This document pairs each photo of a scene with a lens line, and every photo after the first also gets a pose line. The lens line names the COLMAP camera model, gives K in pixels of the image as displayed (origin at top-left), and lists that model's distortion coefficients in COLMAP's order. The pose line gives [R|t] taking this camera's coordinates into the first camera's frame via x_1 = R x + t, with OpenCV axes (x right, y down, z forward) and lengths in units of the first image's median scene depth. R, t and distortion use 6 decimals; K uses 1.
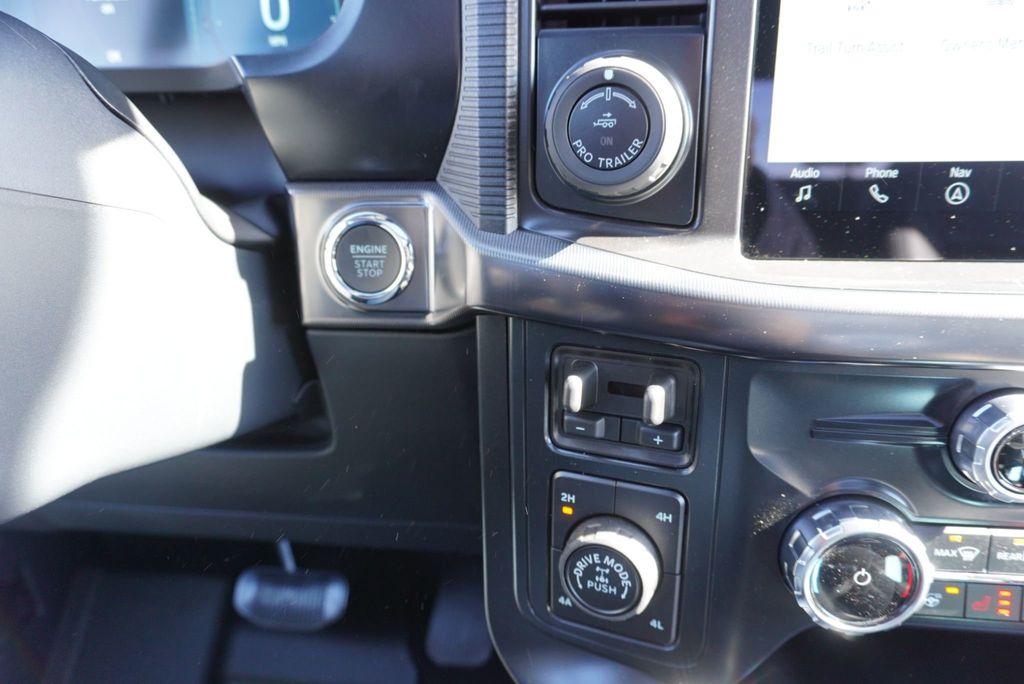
lens RADIAL K [[689.2, 0, 508.6], [0, 689.2, 345.3], [0, 0, 1]] dist [-0.052717, 0.060127]
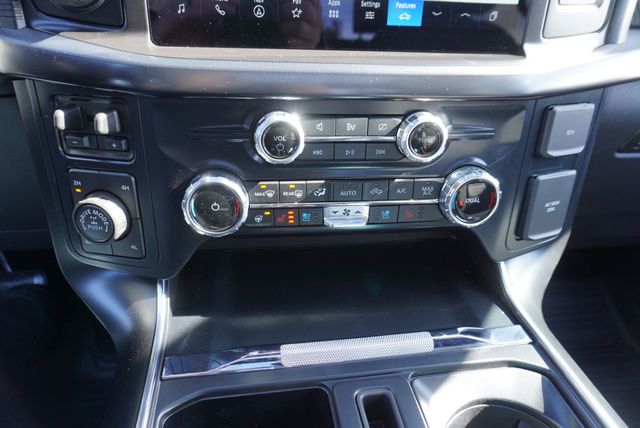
lens RADIAL K [[430.7, 0, 317.9], [0, 430.7, 216.1], [0, 0, 1]] dist [-0.052717, 0.060127]
pose [[0.968069, -0.063664, 0.242466, 0.477208], [0.026732, 0.987916, 0.152666, 0.170846], [-0.249255, -0.141310, 0.958073, -0.290786]]
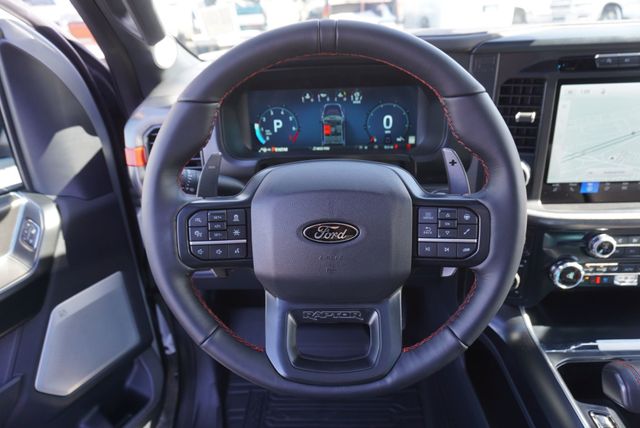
lens RADIAL K [[430.7, 0, 317.9], [0, 430.7, 216.1], [0, 0, 1]] dist [-0.052717, 0.060127]
pose [[0.996286, -0.055598, 0.065755, -1.237671], [0.049213, 0.994257, 0.095031, -0.385159], [-0.070660, -0.091442, 0.993300, -1.570809]]
